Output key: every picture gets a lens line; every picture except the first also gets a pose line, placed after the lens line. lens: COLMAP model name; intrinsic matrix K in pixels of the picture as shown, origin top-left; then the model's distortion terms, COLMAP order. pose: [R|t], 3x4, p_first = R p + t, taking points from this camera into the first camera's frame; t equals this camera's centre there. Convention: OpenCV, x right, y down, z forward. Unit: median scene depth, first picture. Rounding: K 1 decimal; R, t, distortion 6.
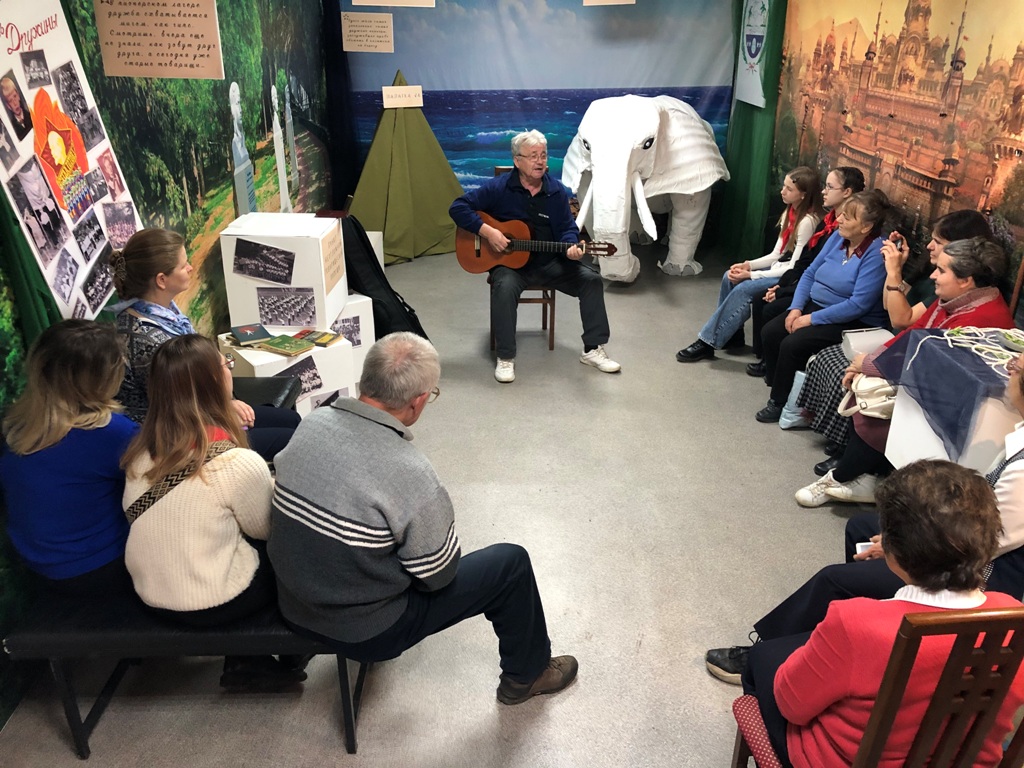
lens RADIAL K [[850.3, 0, 511.0], [0, 850.3, 404.5], [0, 0, 1]] dist [-0.006976, 0.001464]
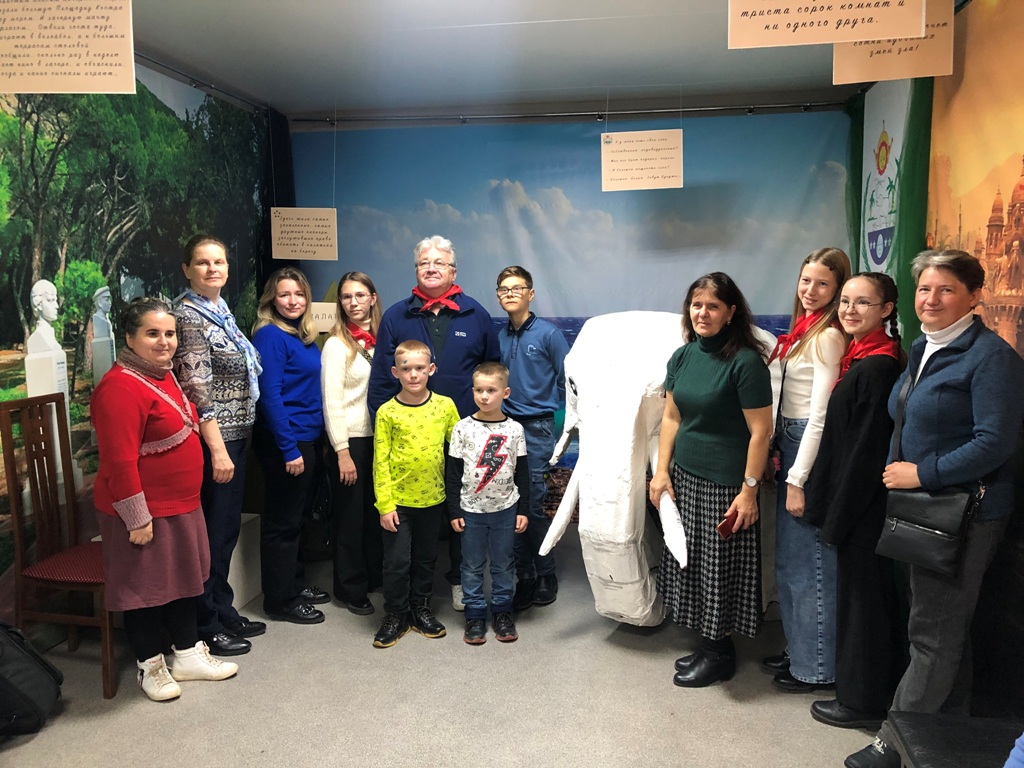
lens RADIAL K [[833.3, 0, 512.0], [0, 833.3, 384.0], [0, 0, 1]] dist [0.035421, -0.003481]
pose [[0.980240, 0.025318, -0.196184, 0.145696], [-0.085612, 0.948377, -0.305370, -0.116943], [0.178325, 0.316131, 0.931805, 0.412896]]
